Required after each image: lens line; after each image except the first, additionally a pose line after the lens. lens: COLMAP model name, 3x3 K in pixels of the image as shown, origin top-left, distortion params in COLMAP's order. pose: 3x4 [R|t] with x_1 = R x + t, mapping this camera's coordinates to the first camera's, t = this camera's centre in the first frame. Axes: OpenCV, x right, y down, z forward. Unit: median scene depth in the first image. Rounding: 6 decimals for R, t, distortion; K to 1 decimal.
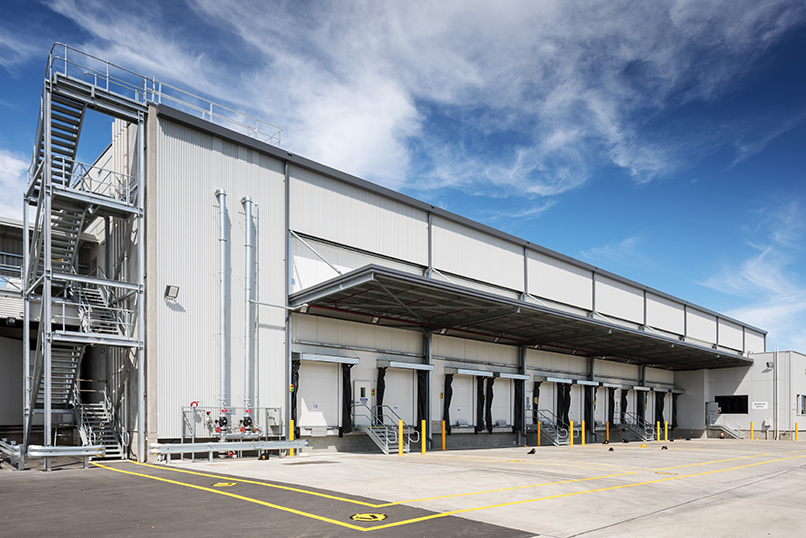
lens RADIAL K [[561.5, 0, 403.0], [0, 561.5, 269.0], [0, 0, 1]] dist [-0.001986, -0.001864]
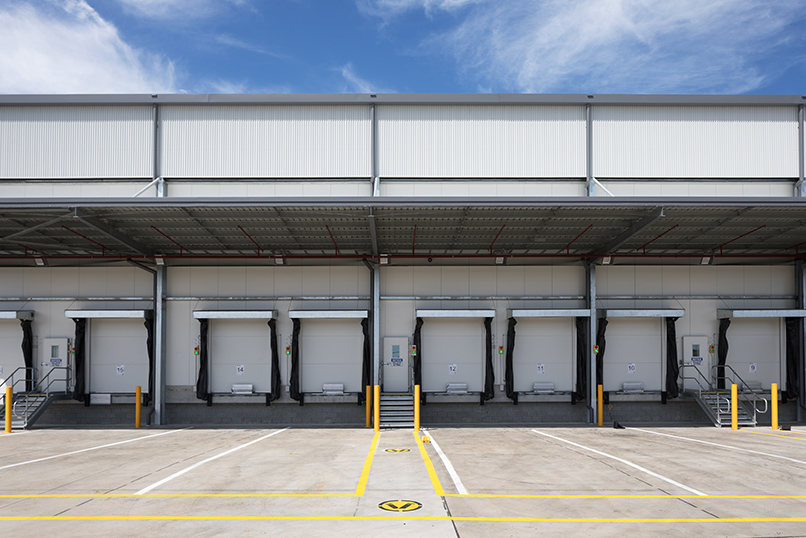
lens RADIAL K [[544.9, 0, 403.0], [0, 544.9, 269.0], [0, 0, 1]] dist [-0.001860, -0.000489]
pose [[0.733520, -0.148083, -0.663340, 0.253738], [0.183259, 0.982921, -0.016777, 0.063530], [0.654495, -0.109256, 0.748130, 0.230961]]
